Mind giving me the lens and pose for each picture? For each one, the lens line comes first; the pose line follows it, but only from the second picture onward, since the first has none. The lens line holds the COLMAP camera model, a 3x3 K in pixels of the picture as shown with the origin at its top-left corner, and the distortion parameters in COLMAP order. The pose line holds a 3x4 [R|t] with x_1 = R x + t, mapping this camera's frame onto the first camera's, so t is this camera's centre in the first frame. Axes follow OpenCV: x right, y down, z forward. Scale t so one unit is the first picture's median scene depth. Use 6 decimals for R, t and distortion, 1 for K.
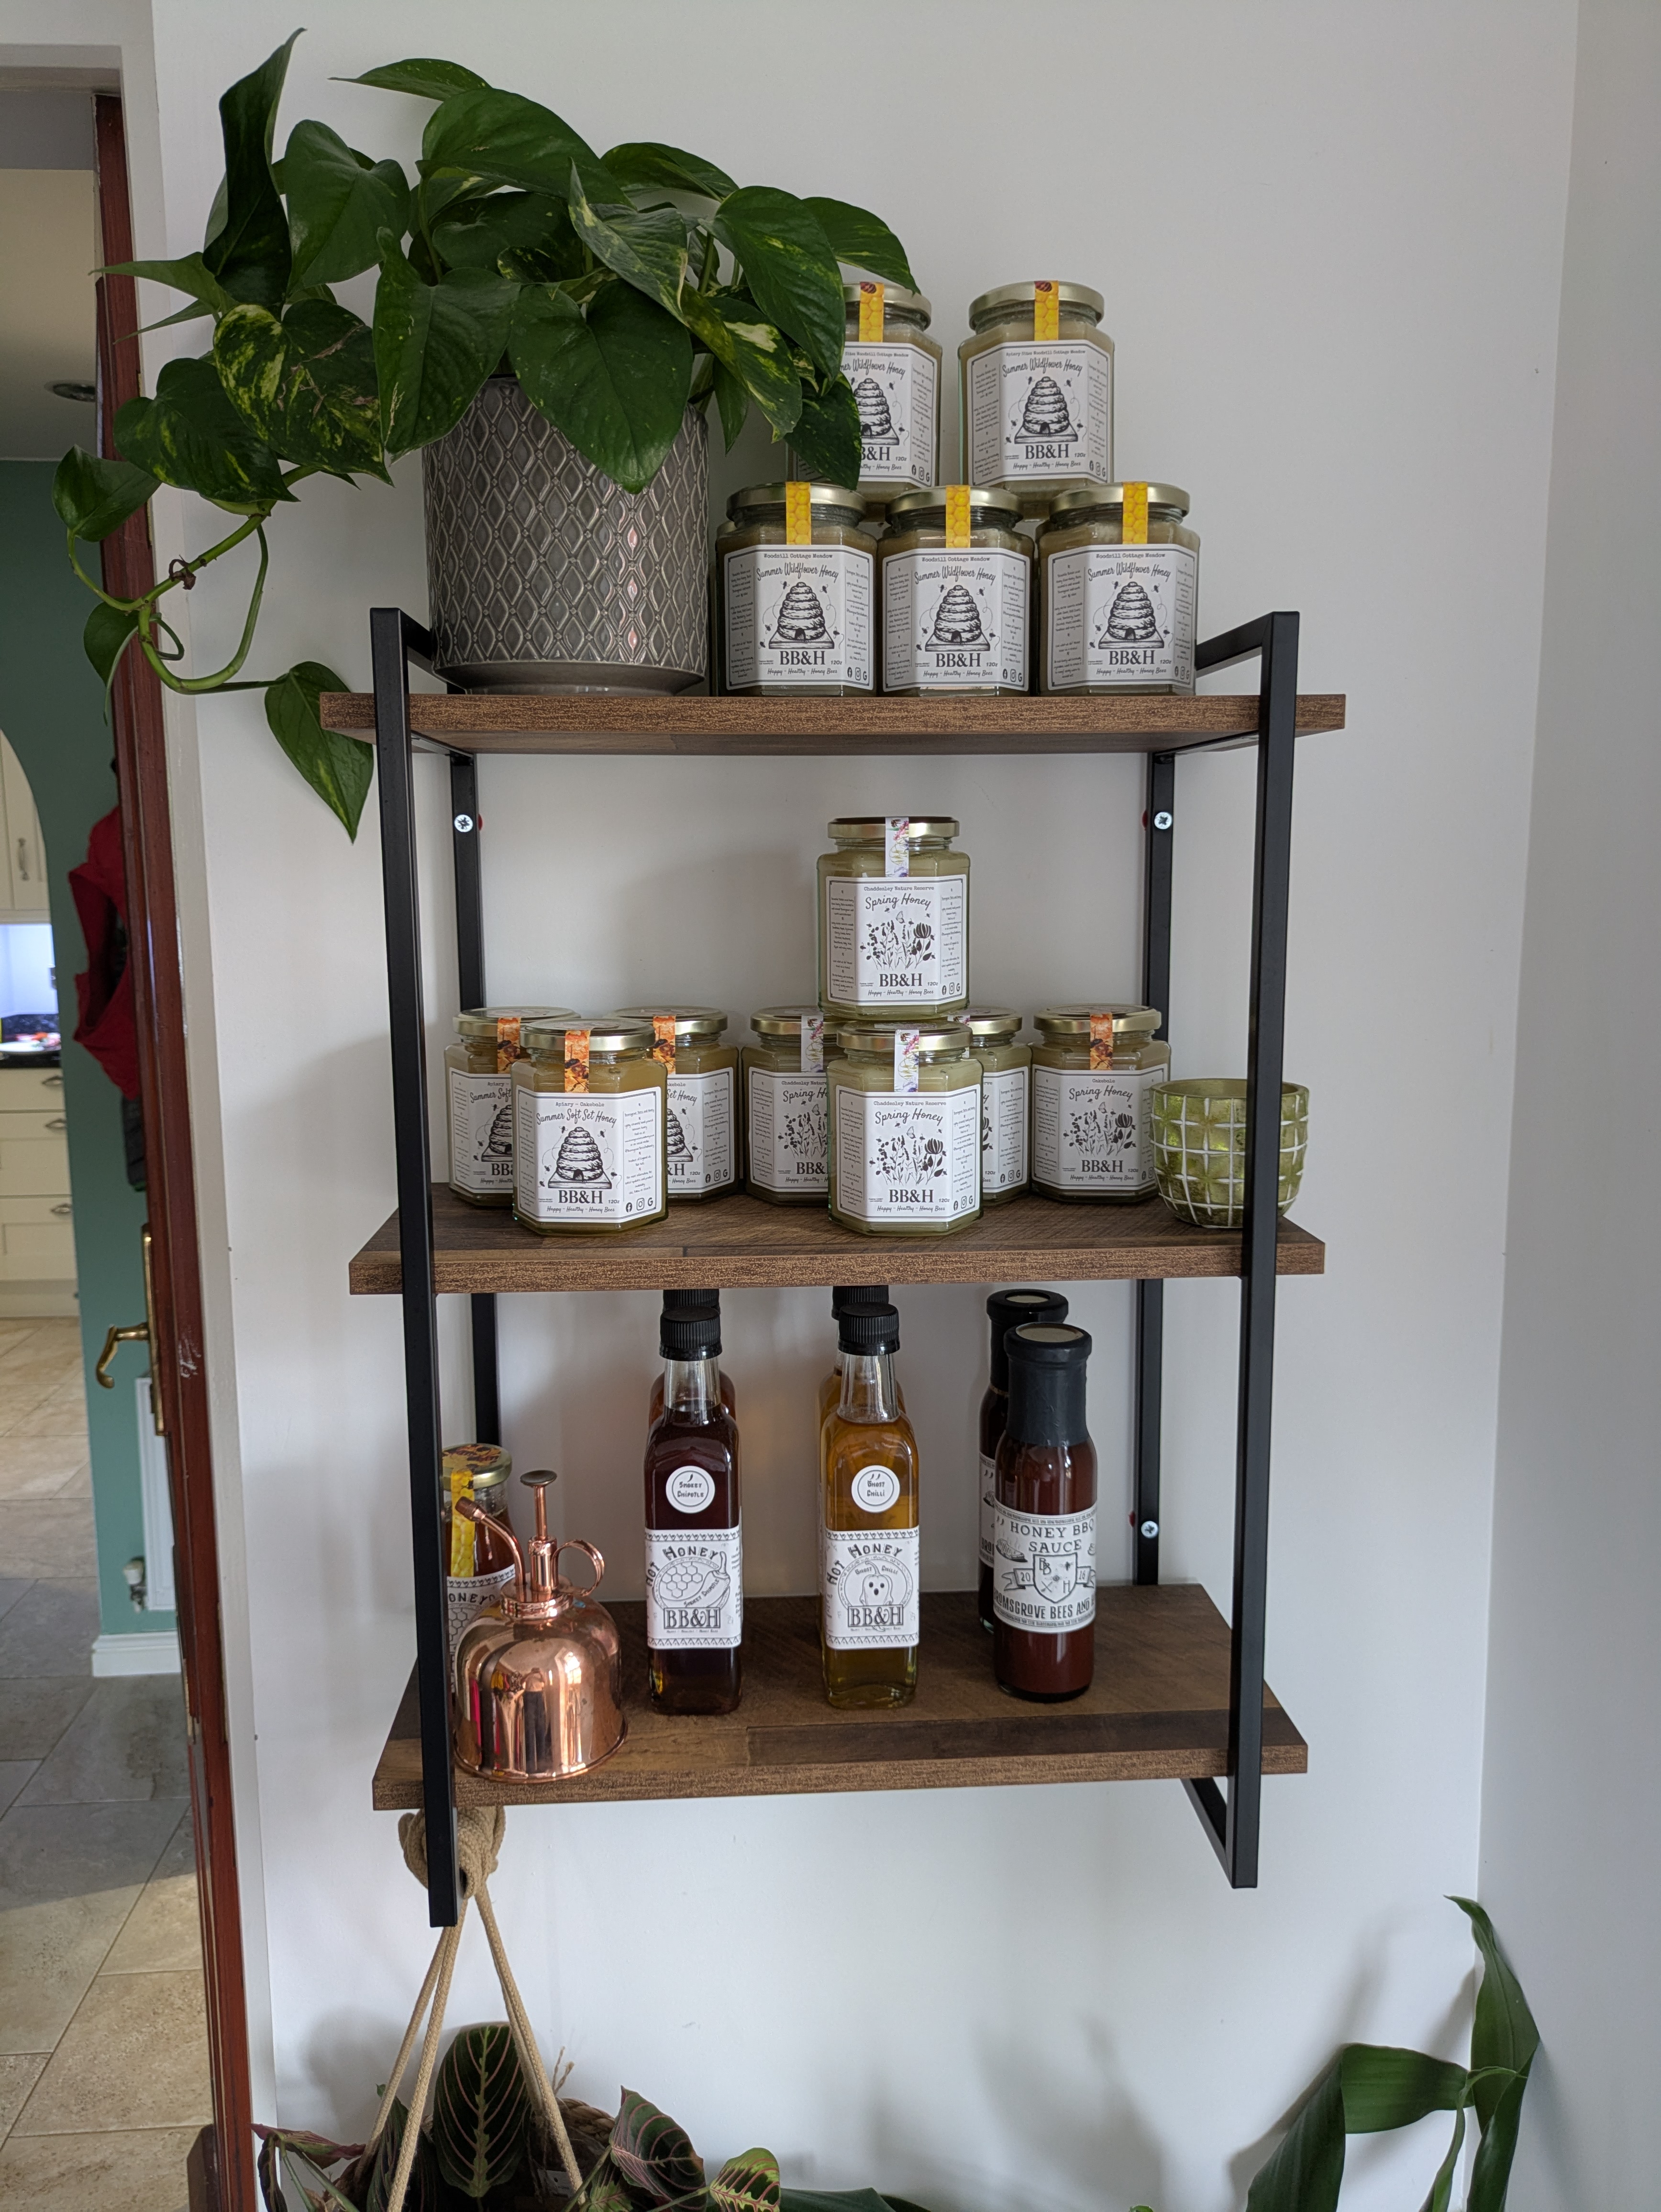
lens RADIAL K [[1816.2, 0, 836.4], [0, 1816.2, 1102.3], [0, 0, 1]] dist [-0.003200, -0.003936]
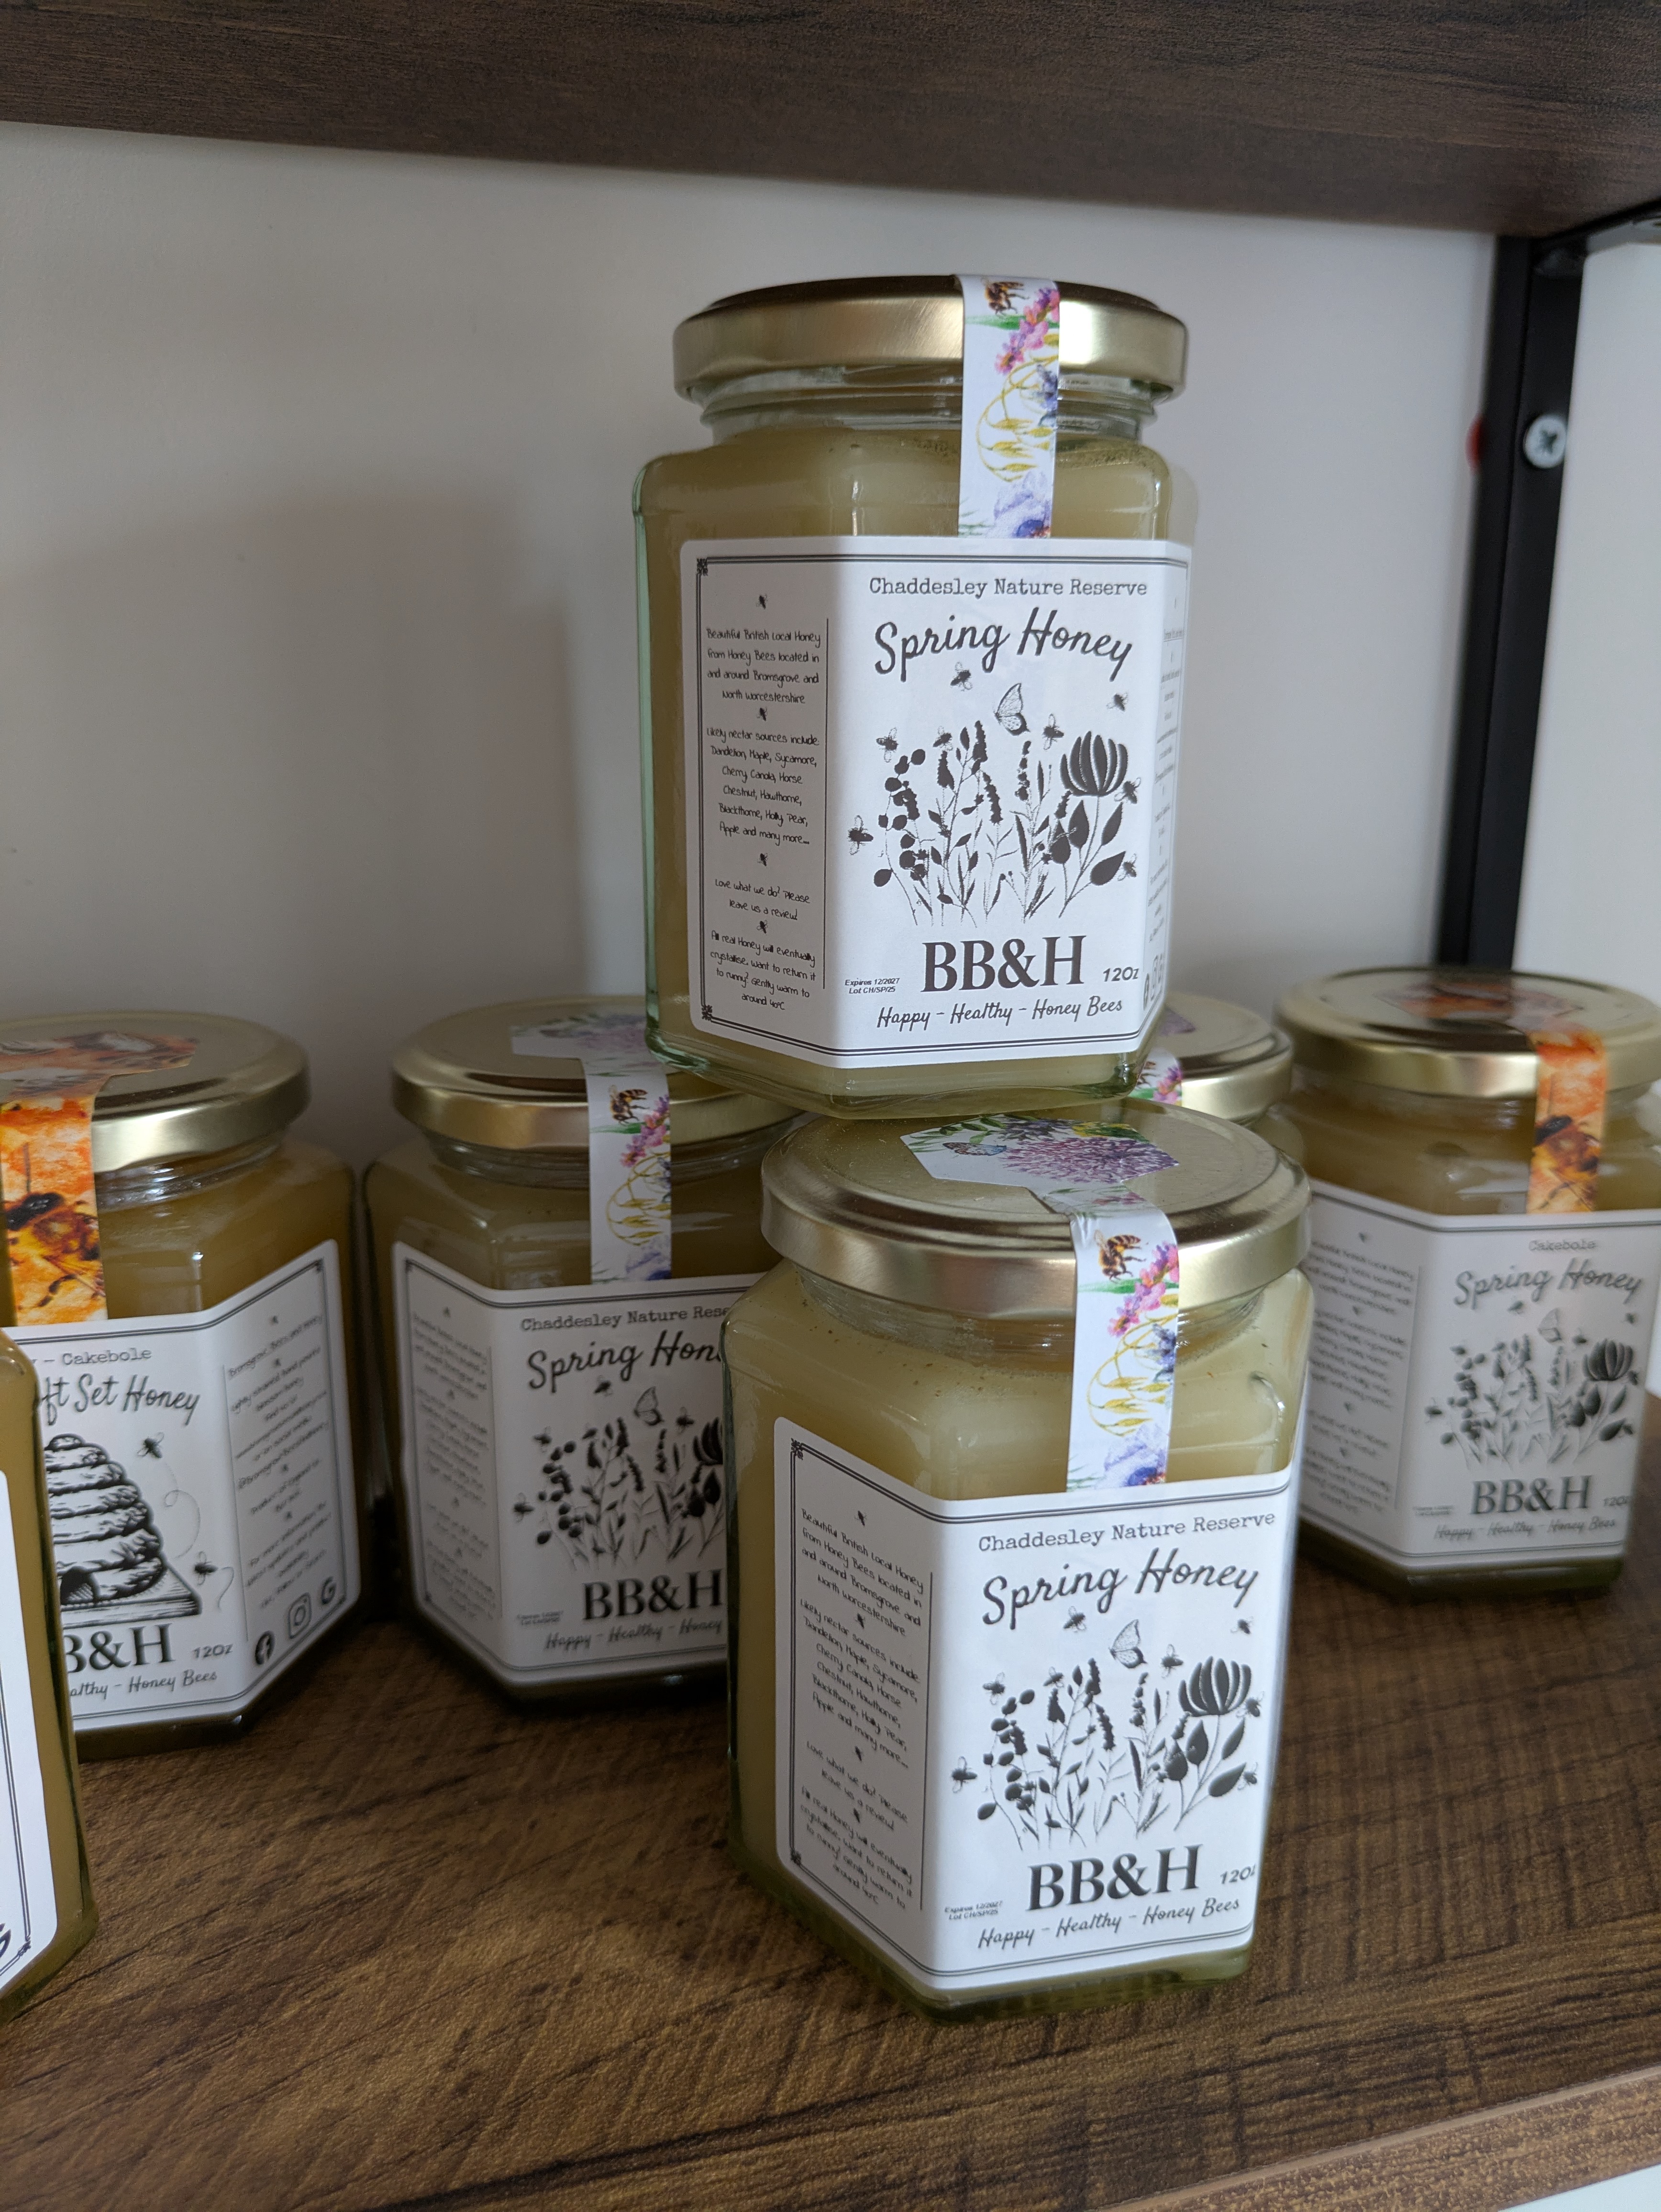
lens RADIAL K [[1816.2, 0, 836.4], [0, 1816.2, 1102.3], [0, 0, 1]] dist [-0.003200, -0.003936]
pose [[0.979713, -0.039920, 0.196388, -0.037014], [0.018644, 0.993865, 0.109017, -0.075204], [-0.199535, -0.103144, 0.974447, 0.749164]]
